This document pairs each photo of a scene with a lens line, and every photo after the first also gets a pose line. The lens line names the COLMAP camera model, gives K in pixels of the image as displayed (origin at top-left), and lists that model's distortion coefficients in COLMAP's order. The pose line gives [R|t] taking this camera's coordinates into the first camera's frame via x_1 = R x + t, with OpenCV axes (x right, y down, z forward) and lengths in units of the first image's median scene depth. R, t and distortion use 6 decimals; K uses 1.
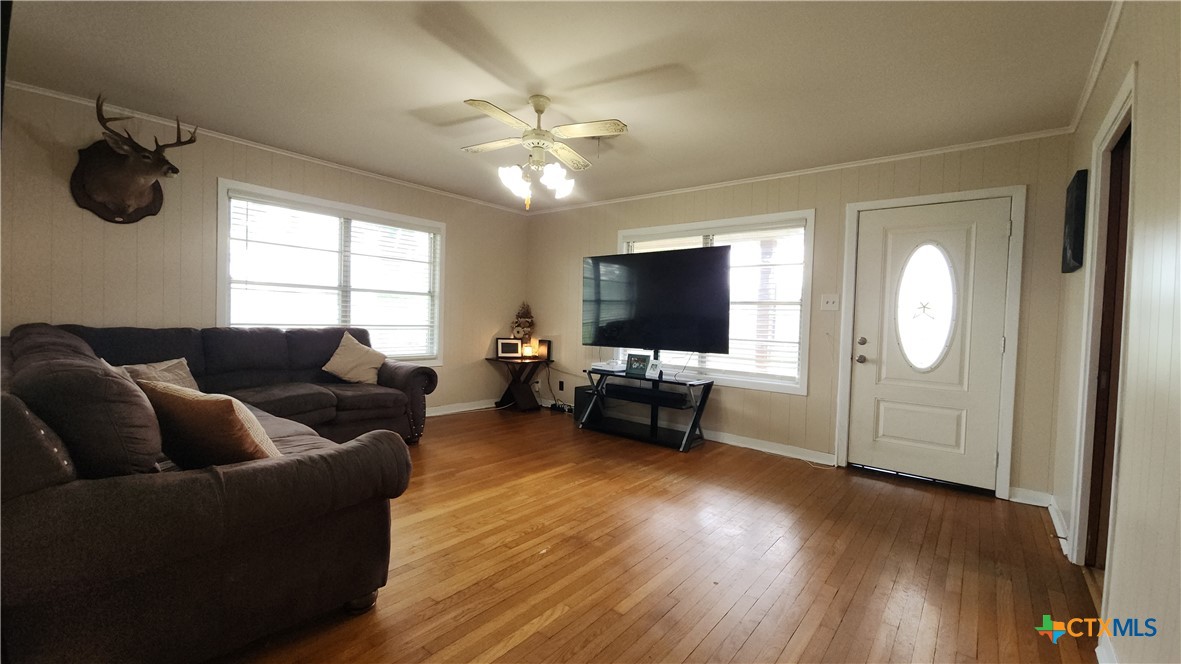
lens RADIAL K [[484.1, 0, 590.5], [0, 484.1, 332.0], [0, 0, 1]] dist [-0.000231, -0.000027]
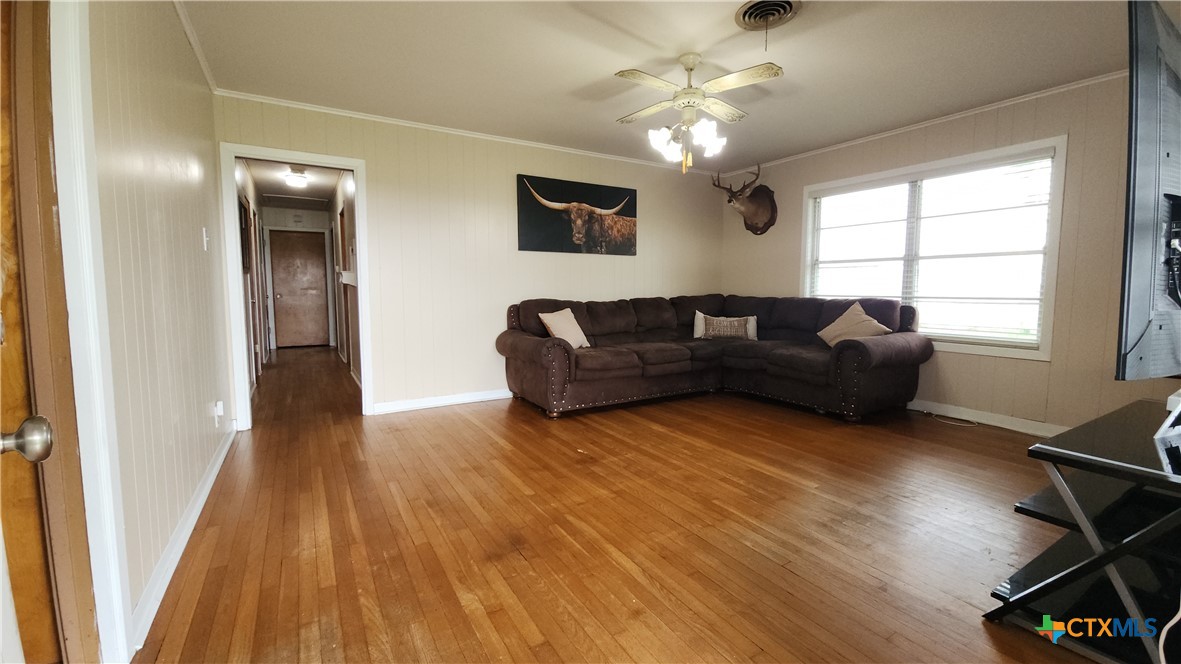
lens RADIAL K [[484.1, 0, 590.5], [0, 484.1, 332.0], [0, 0, 1]] dist [-0.000231, -0.000027]
pose [[-0.344751, 0.047955, -0.937468, 0.871502], [-0.045302, 0.996681, 0.067643, 0.025788], [0.937600, 0.065789, -0.341434, 1.125427]]
